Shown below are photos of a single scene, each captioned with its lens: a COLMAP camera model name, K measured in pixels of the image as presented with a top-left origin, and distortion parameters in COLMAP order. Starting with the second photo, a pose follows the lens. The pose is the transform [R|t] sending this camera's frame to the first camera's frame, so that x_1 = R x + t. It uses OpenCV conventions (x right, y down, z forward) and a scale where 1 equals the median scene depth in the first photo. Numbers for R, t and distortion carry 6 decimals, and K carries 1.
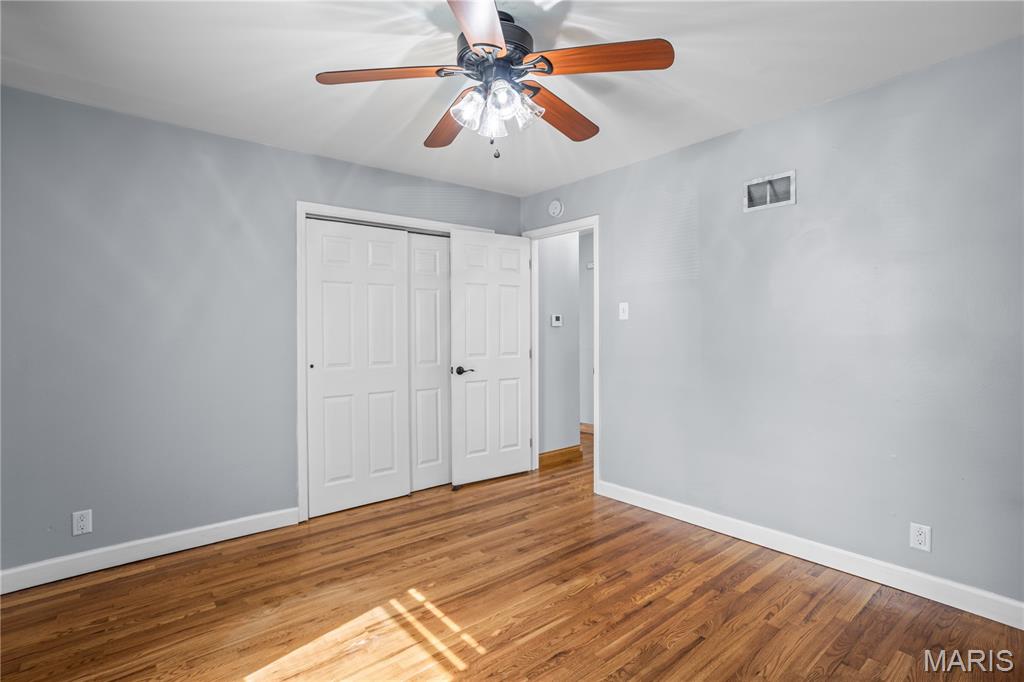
lens RADIAL K [[491.7, 0, 510.5], [0, 491.7, 326.7], [0, 0, 1]] dist [0.002543, 0.000858]
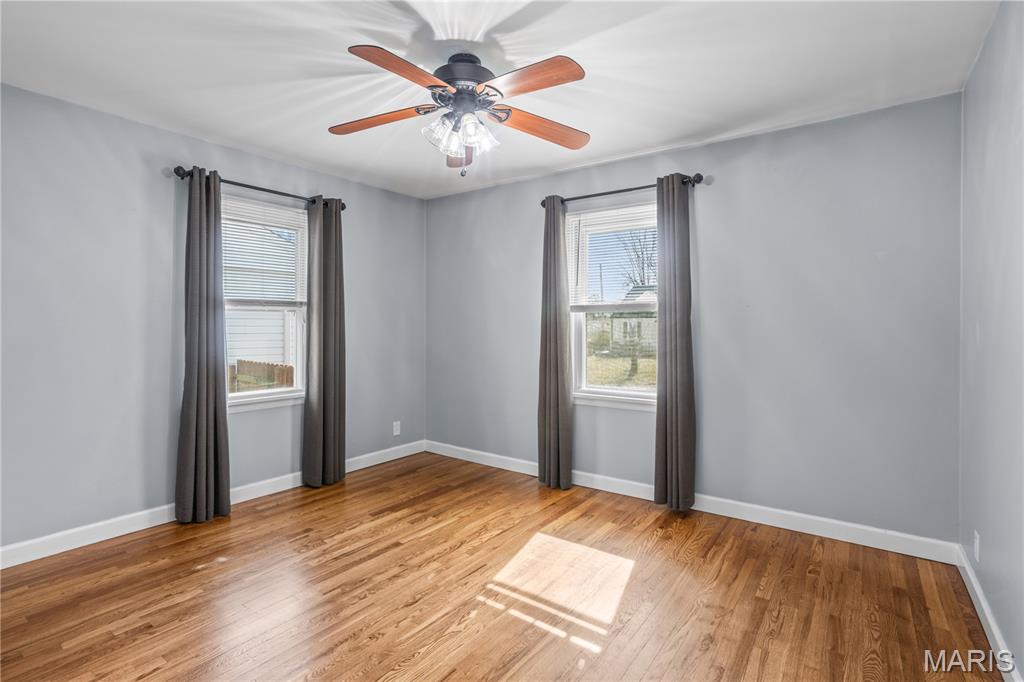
lens RADIAL K [[491.7, 0, 510.5], [0, 491.7, 326.7], [0, 0, 1]] dist [0.002543, 0.000858]
pose [[-0.967268, 0.008725, -0.253606, 0.150008], [0.012192, 0.999852, -0.012101, 0.028934], [0.253463, -0.014797, -0.967232, 2.002597]]
